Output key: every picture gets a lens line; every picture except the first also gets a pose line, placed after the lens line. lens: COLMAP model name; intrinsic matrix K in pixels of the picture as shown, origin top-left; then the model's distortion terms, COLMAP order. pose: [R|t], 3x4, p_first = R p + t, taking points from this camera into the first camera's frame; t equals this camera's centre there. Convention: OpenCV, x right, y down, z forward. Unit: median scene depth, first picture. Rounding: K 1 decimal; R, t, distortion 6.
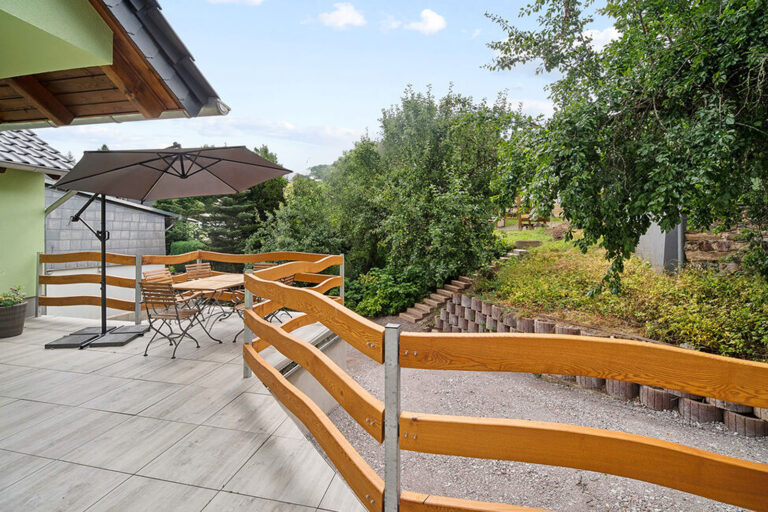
lens RADIAL K [[359.0, 0, 387.3], [0, 359.0, 233.5], [0, 0, 1]] dist [-0.014734, 0.000052]
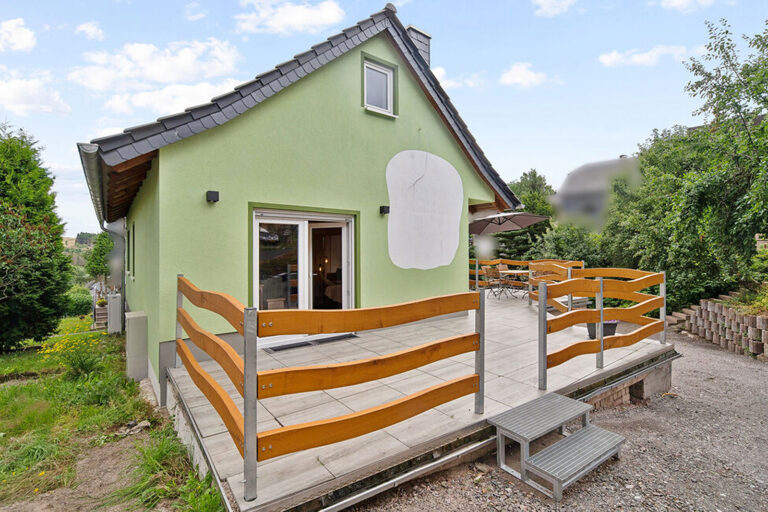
lens RADIAL K [[346.5, 0, 384.0], [0, 346.5, 256.0], [0, 0, 1]] dist [-0.003453, -0.000419]
pose [[0.740934, 0.001867, -0.671575, 0.117126], [0.002369, 0.999983, 0.005394, 0.008992], [0.671574, -0.005588, 0.740917, -0.363733]]
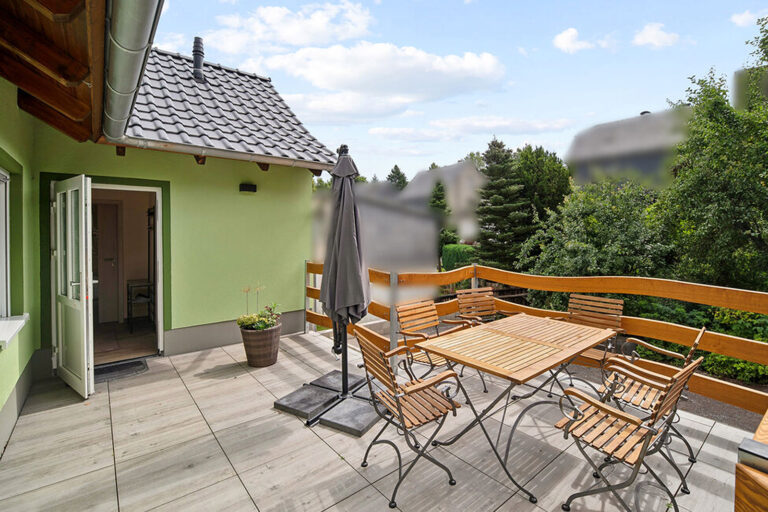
lens RADIAL K [[355.4, 0, 385.9], [0, 355.4, 235.8], [0, 0, 1]] dist [-0.003211, -0.000381]
pose [[0.760902, -0.004905, -0.648848, -0.102943], [0.005054, 0.999986, -0.001633, -0.002644], [0.648847, -0.002037, 0.760916, 0.180876]]
